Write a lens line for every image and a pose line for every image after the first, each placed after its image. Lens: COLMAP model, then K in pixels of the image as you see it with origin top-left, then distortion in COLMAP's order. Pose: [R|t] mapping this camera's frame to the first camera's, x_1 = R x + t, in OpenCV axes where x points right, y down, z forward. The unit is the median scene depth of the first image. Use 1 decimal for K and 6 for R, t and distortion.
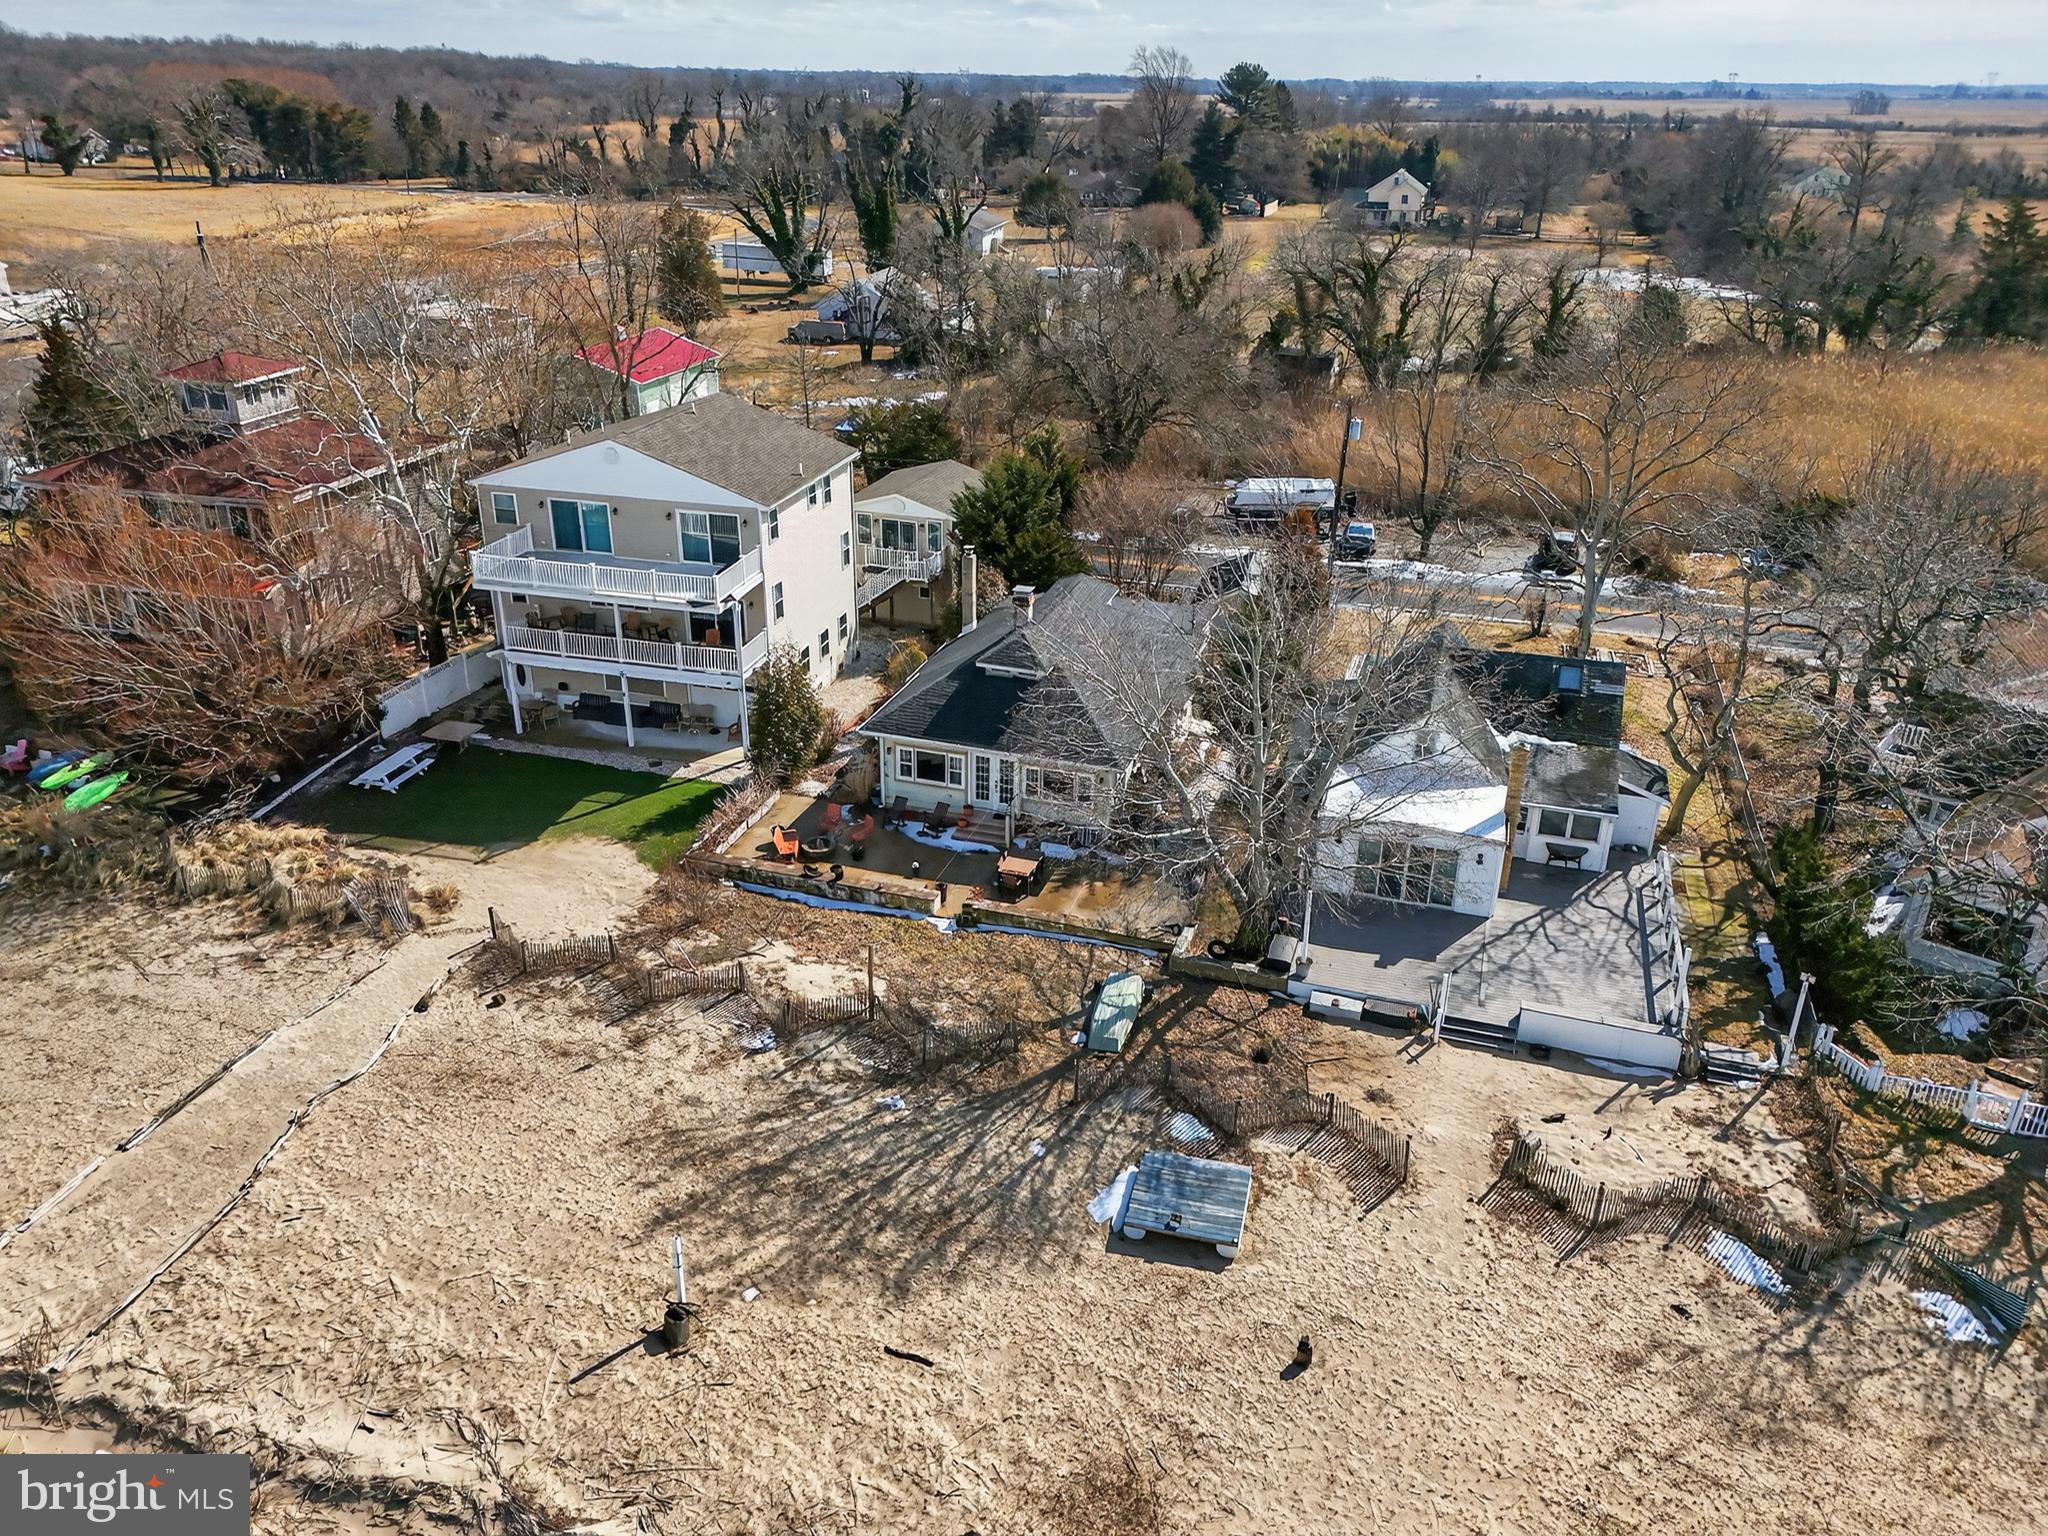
lens RADIAL K [[1496.9, 0, 1024.0], [0, 1496.9, 768.0], [0, 0, 1]] dist [0.031529, -0.000024]
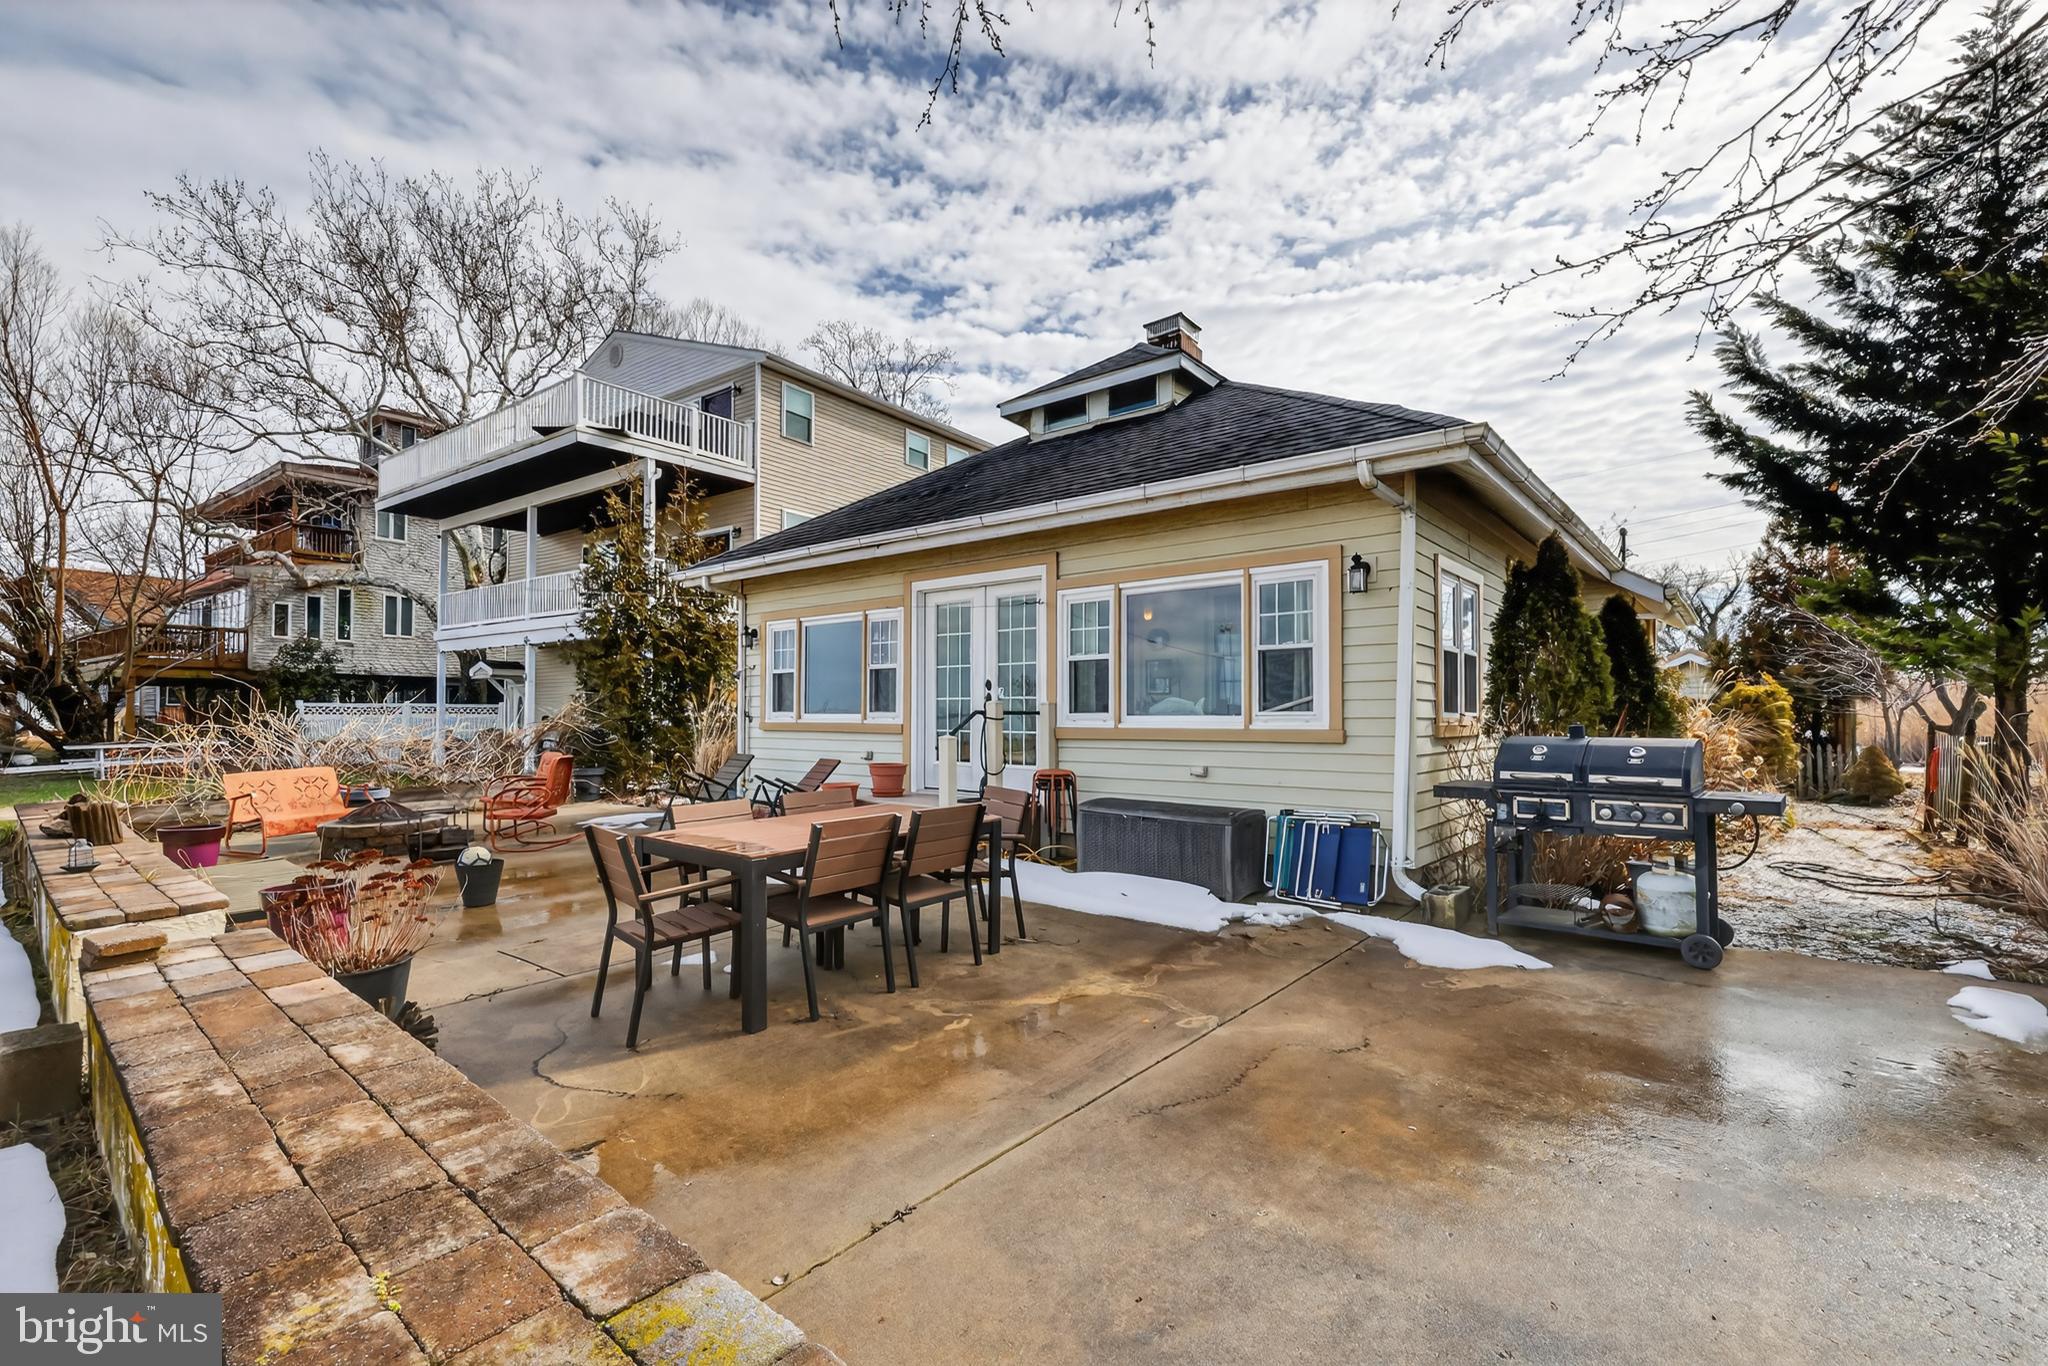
lens RADIAL K [[850.8, 0, 1033.1], [0, 850.8, 693.4], [0, 0, 1]] dist [-0.000224, -0.000042]
pose [[0.935267, -0.032163, -0.352477, 0.048680], [-0.117052, 0.911722, -0.393780, 0.075543], [0.334026, 0.409548, 0.848939, 0.860749]]
